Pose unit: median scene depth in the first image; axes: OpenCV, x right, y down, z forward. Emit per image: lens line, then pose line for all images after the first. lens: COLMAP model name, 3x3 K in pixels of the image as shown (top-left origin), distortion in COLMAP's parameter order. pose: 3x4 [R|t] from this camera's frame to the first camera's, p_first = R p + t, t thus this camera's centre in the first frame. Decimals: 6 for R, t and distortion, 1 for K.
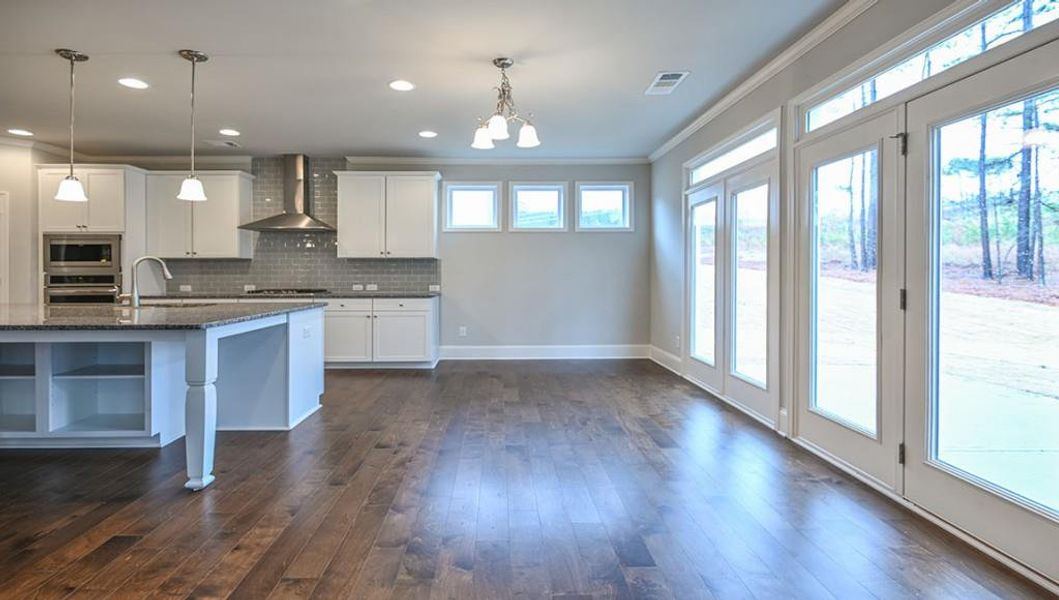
lens RADIAL K [[487.8, 0, 506.4], [0, 487.8, 275.4], [0, 0, 1]] dist [-0.000841, -0.000125]
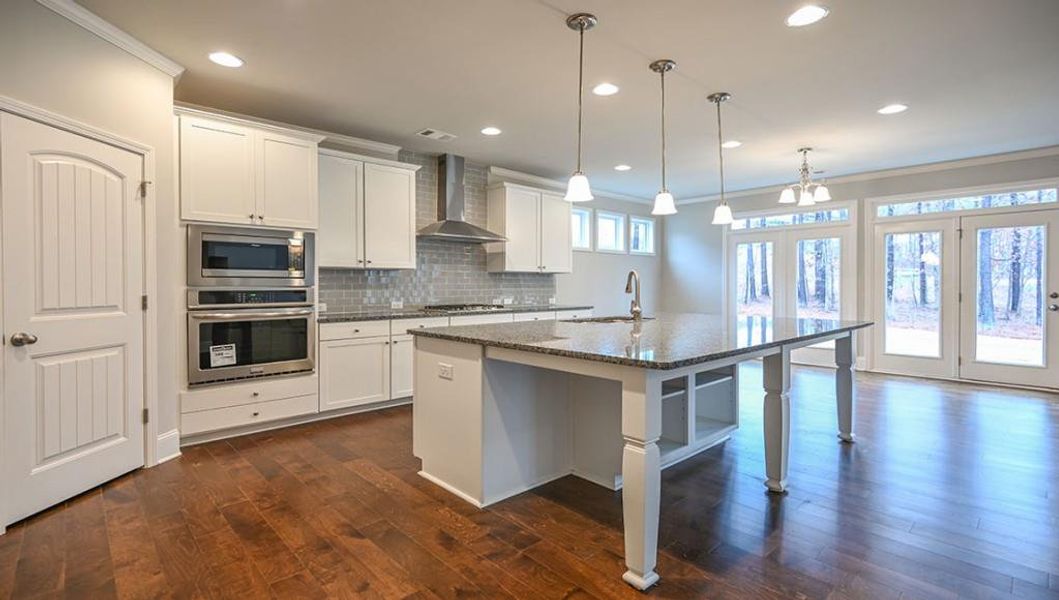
lens RADIAL K [[492.4, 0, 524.0], [0, 492.4, 291.5], [0, 0, 1]] dist [0.000310, 0.000341]
pose [[0.749820, -0.006202, 0.661613, -0.975400], [0.001883, 0.999972, 0.007239, -0.002910], [-0.661639, -0.004182, 0.749811, 0.243103]]
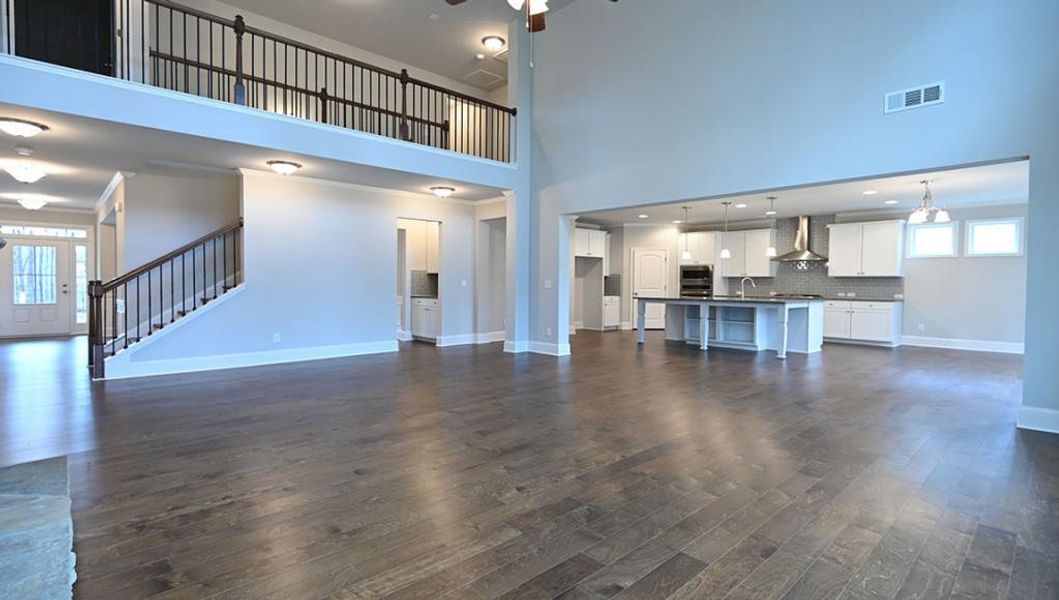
lens RADIAL K [[505.6, 0, 536.3], [0, 505.6, 291.2], [0, 0, 1]] dist [-0.001363, 0.000176]
pose [[0.673948, 0.019863, -0.738512, 0.266325], [-0.013257, 0.999803, 0.014793, 0.002705], [0.738660, -0.000179, 0.674078, -0.930118]]
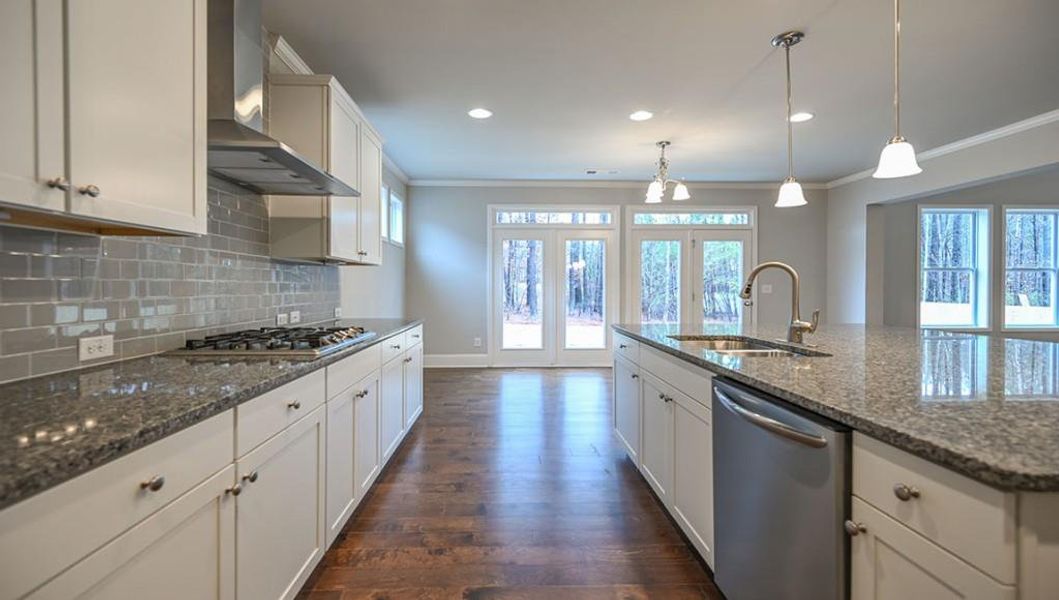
lens RADIAL K [[505.6, 0, 536.3], [0, 505.6, 291.2], [0, 0, 1]] dist [-0.001363, 0.000176]
pose [[-0.033806, -0.002557, 0.999425, -0.853032], [0.006032, 0.999978, 0.002762, -0.004009], [-0.999410, 0.006122, -0.033790, 0.822322]]
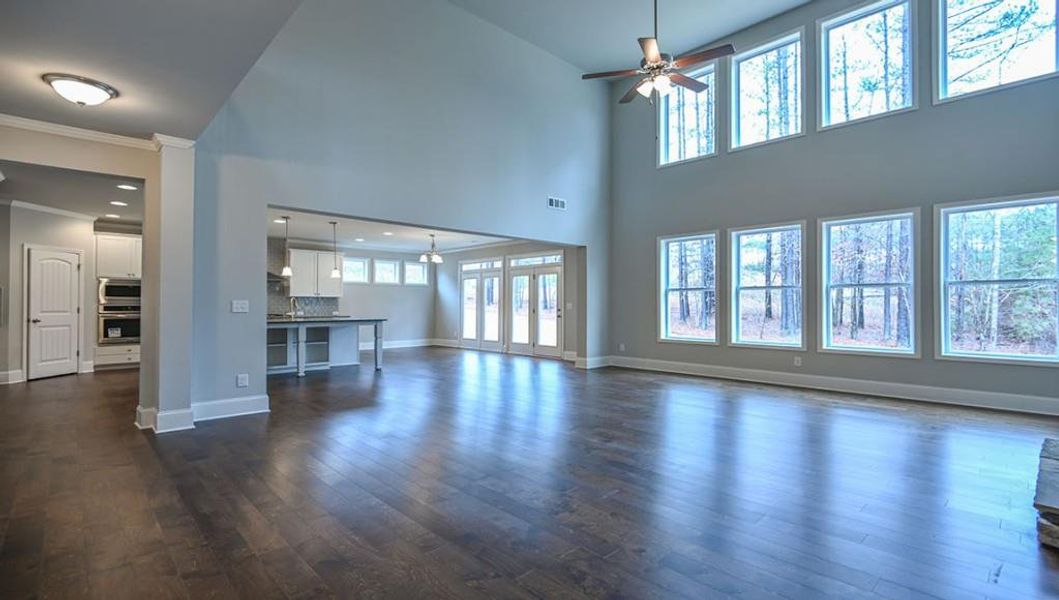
lens RADIAL K [[501.4, 0, 531.3], [0, 501.4, 303.0], [0, 0, 1]] dist [-0.003635, -0.000231]
pose [[0.730221, 0.006556, 0.683180, -0.963765], [0.000196, 0.999952, -0.009805, 0.005481], [-0.683211, 0.007294, 0.730184, -0.965473]]
